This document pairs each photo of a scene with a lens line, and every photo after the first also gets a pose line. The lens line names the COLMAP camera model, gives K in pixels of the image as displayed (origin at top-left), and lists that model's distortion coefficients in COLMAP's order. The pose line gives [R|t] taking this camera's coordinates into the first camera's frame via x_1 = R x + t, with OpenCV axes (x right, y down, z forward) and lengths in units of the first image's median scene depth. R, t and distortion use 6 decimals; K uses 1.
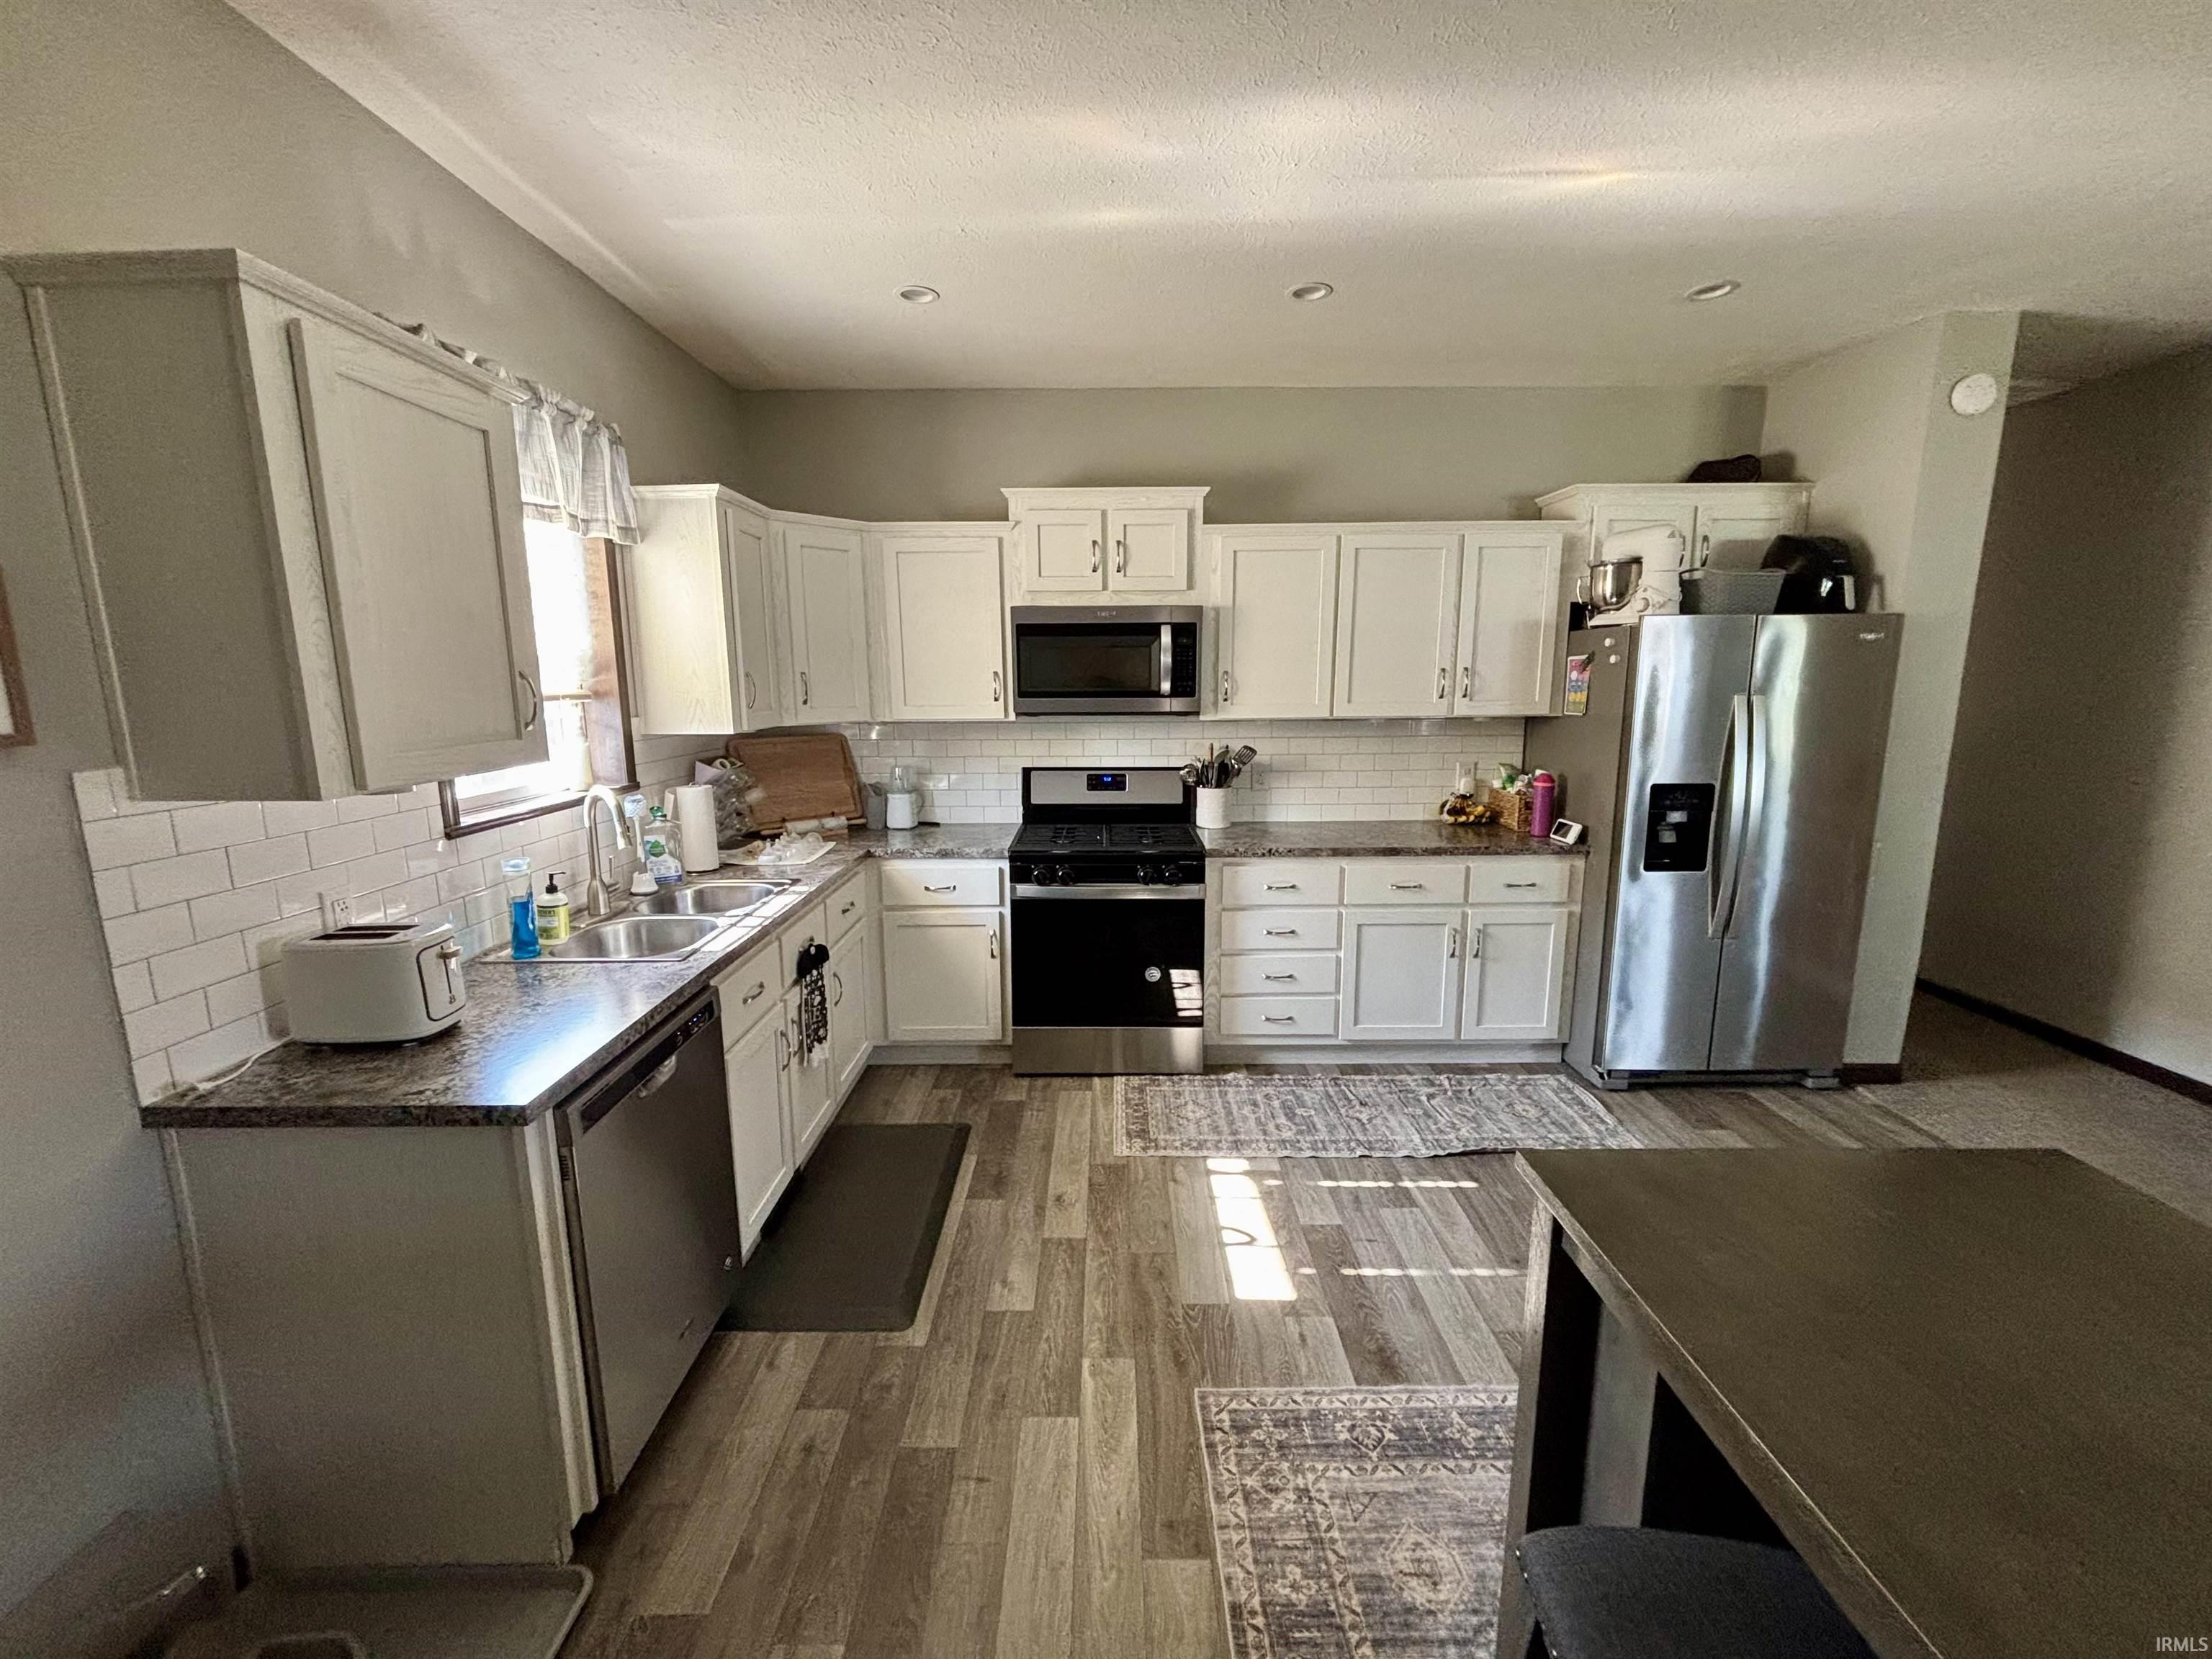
lens RADIAL K [[887.1, 0, 1083.5], [0, 887.1, 823.6], [0, 0, 1]] dist [0.001103, 0.000922]
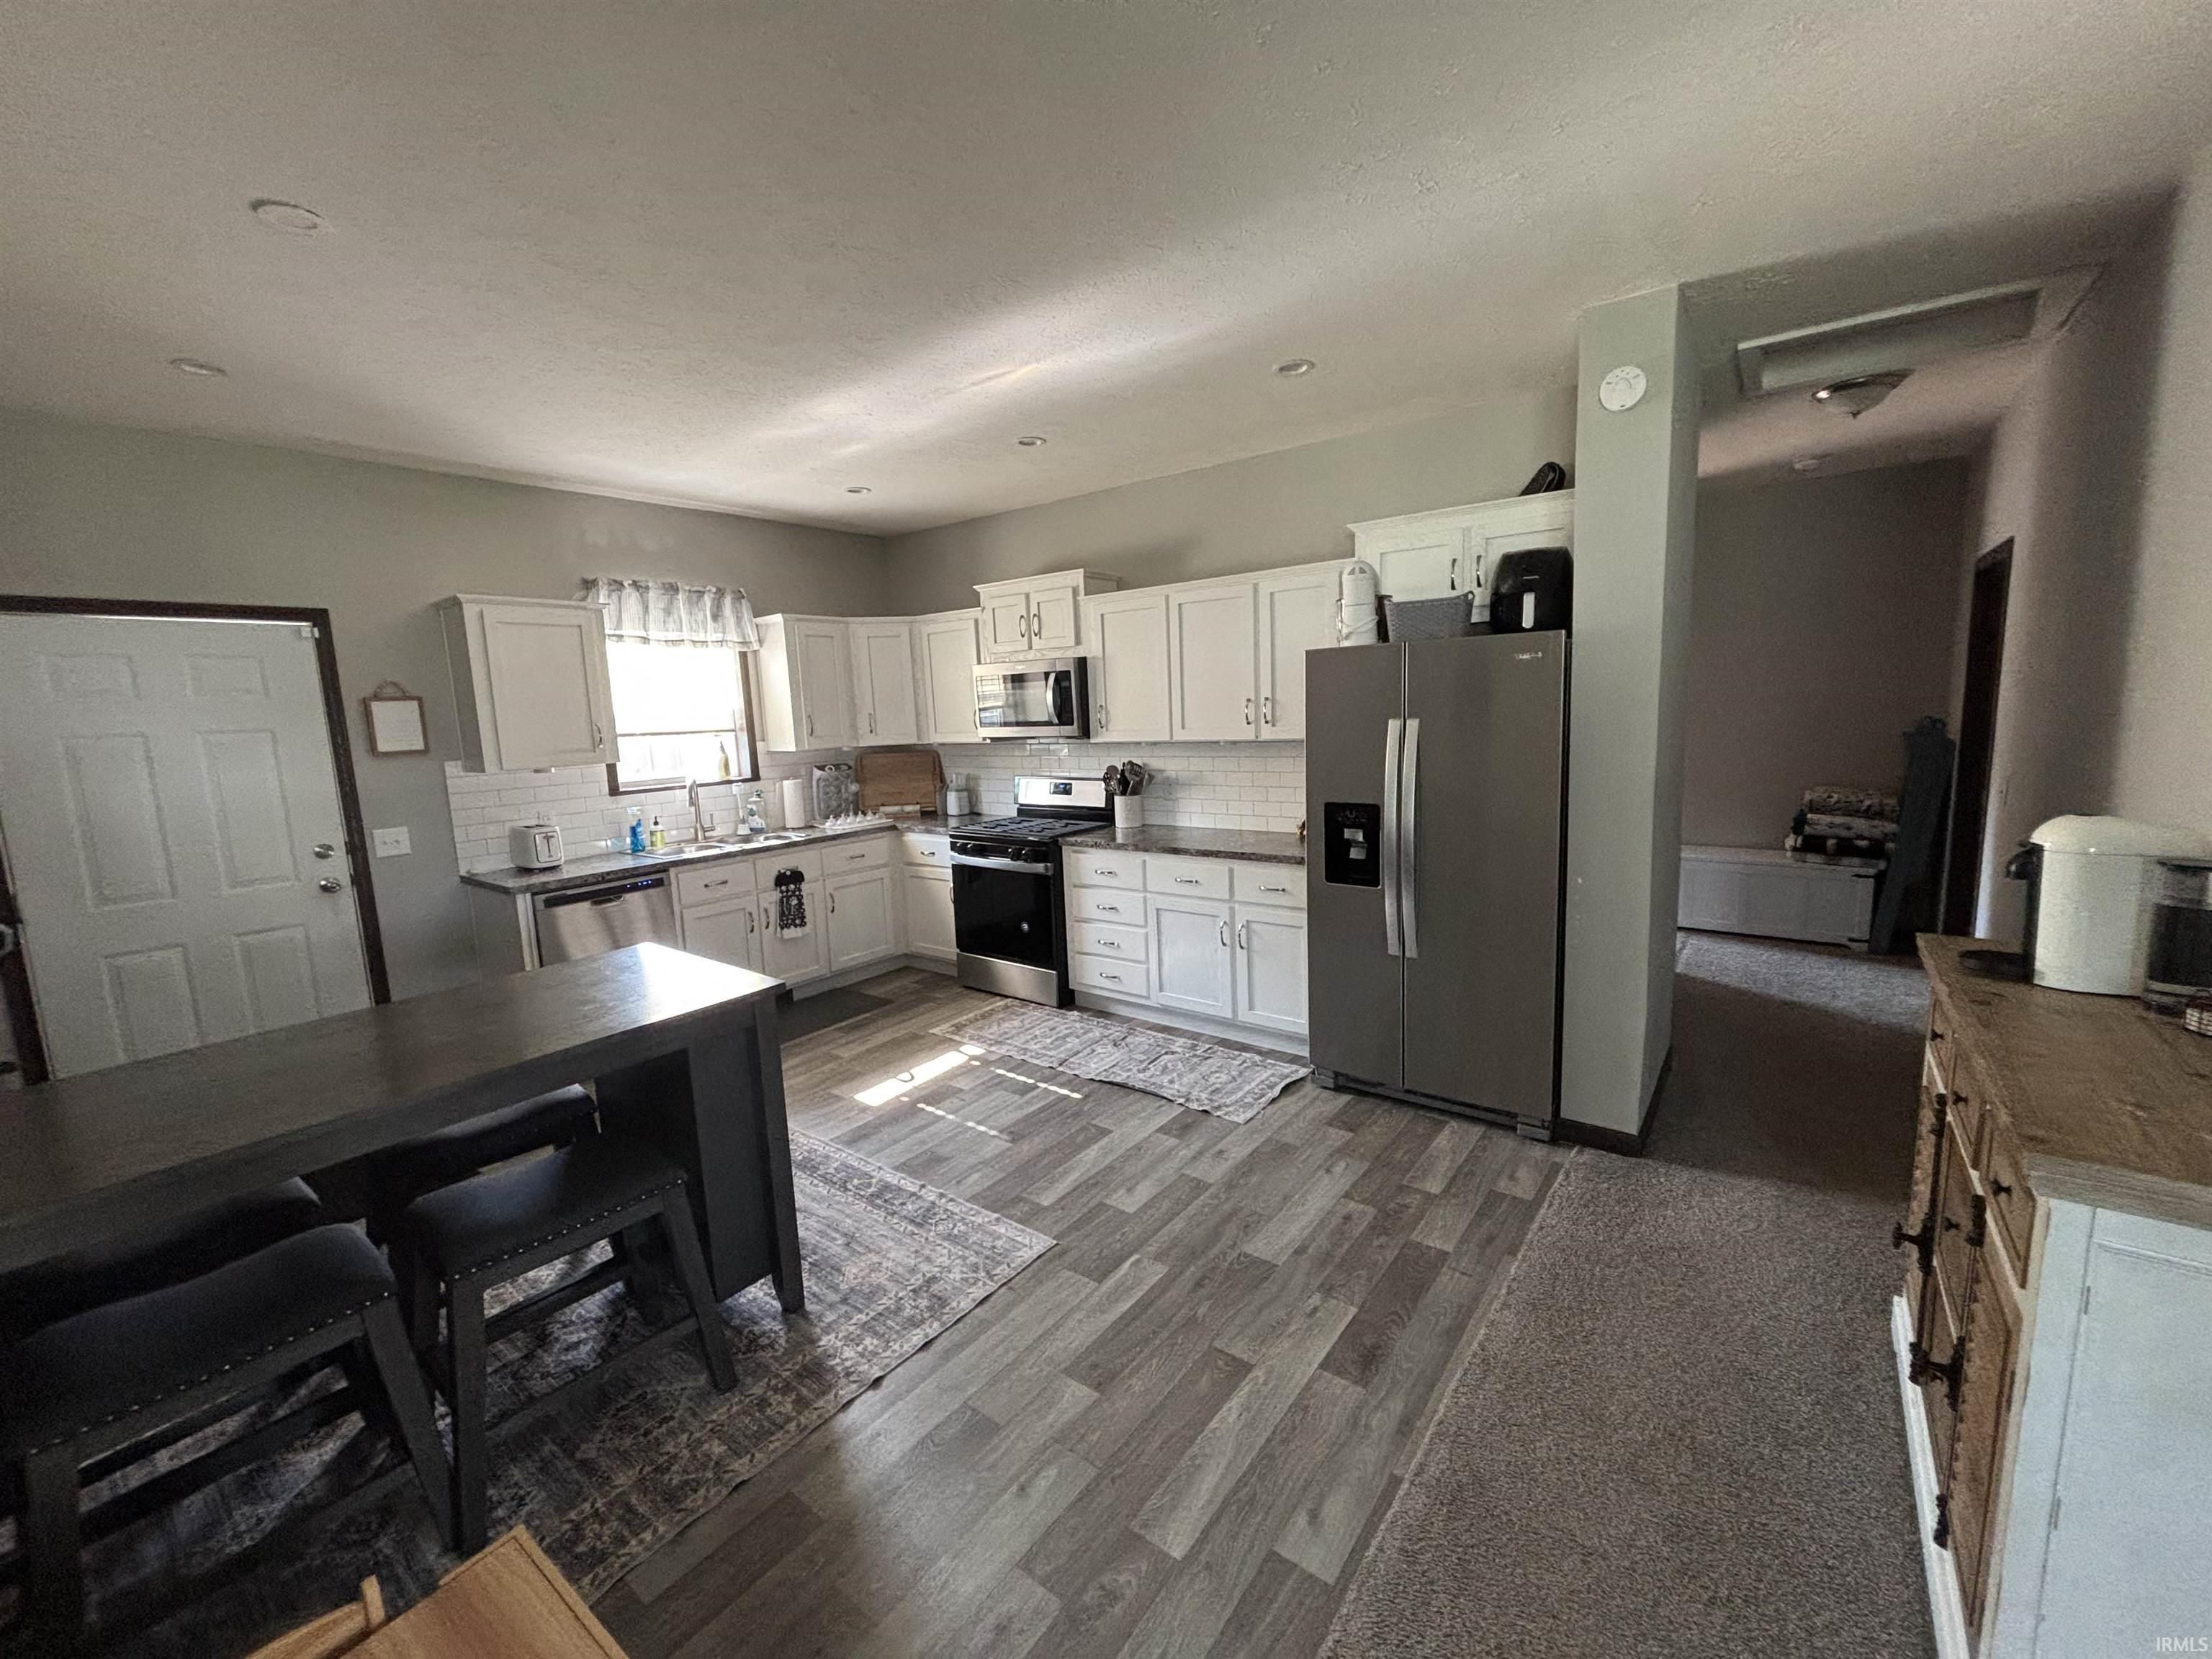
lens RADIAL K [[887.1, 0, 1104.4], [0, 887.1, 829.1], [0, 0, 1]] dist [0.001103, 0.000922]
pose [[0.793509, 0.060077, -0.605586, 1.006662], [-0.067897, 0.997642, 0.010004, -0.003940], [0.604759, 0.033179, 0.795717, -0.027239]]
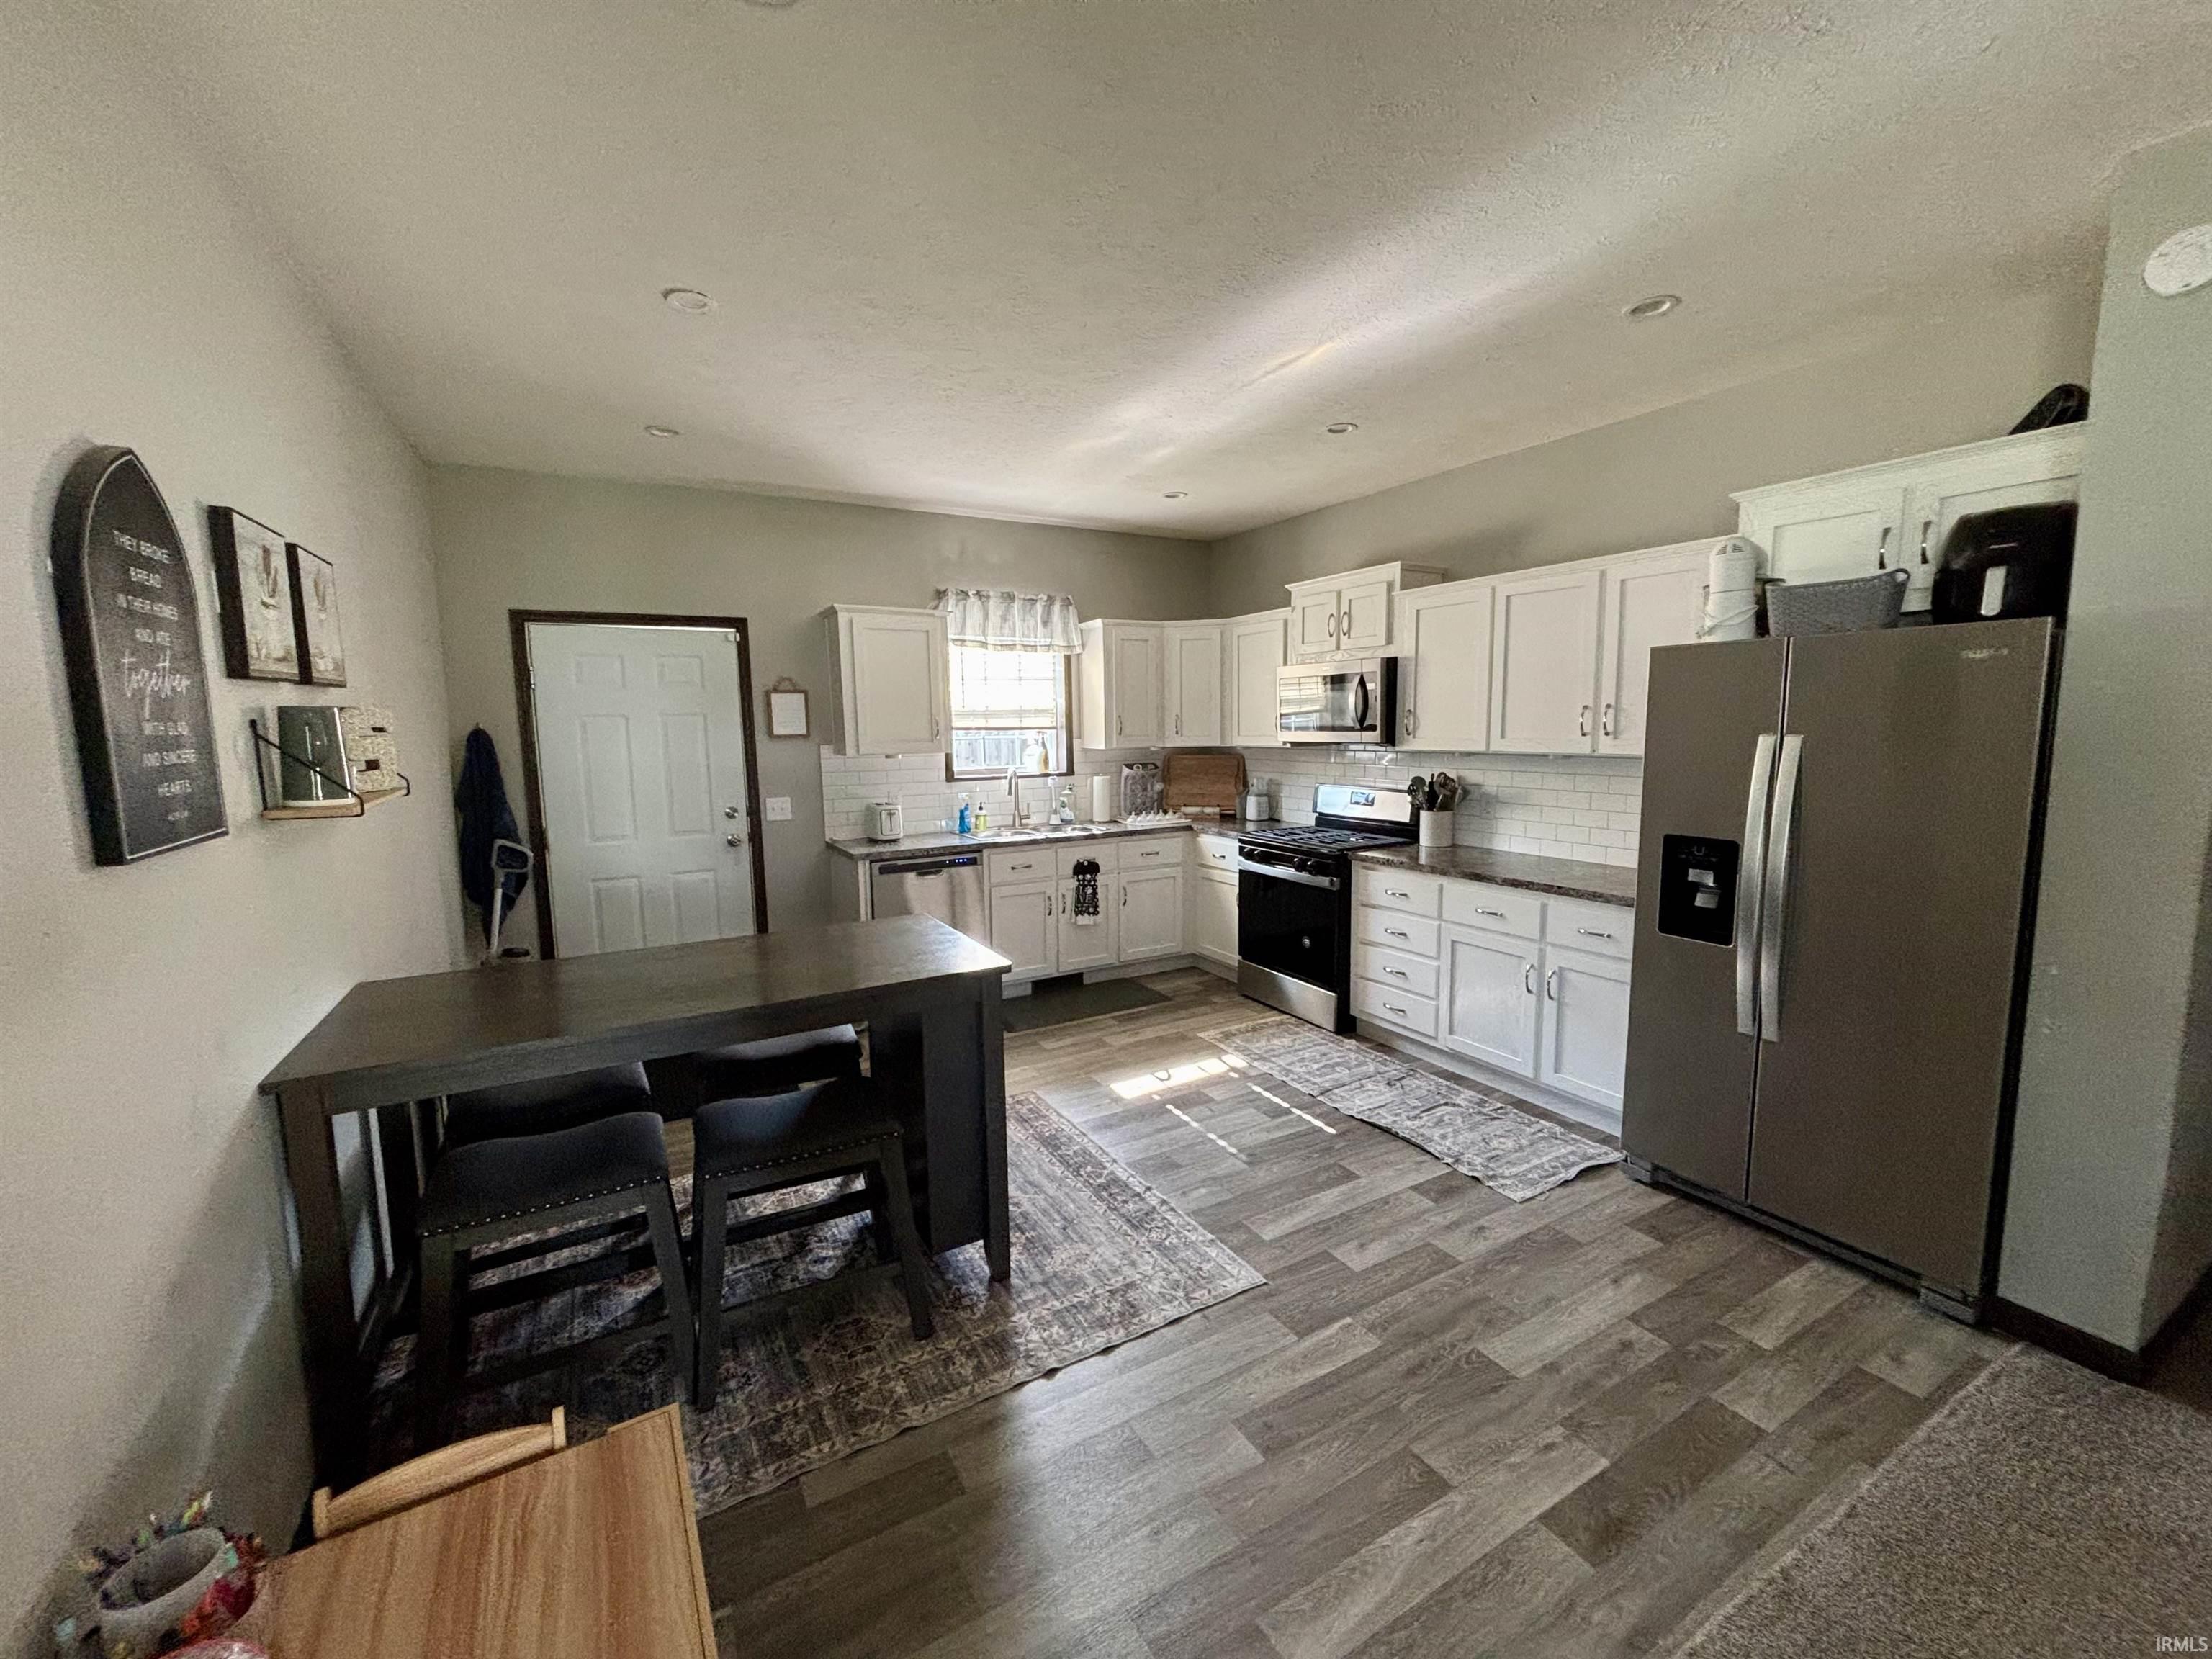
lens RADIAL K [[887.1, 0, 1106.8], [0, 887.1, 829.0], [0, 0, 1]] dist [0.001103, 0.000922]
pose [[0.499434, 0.105071, -0.859957, 1.044915], [-0.134802, 0.989954, 0.042667, -0.011499], [0.855800, 0.094614, 0.508580, 0.064324]]
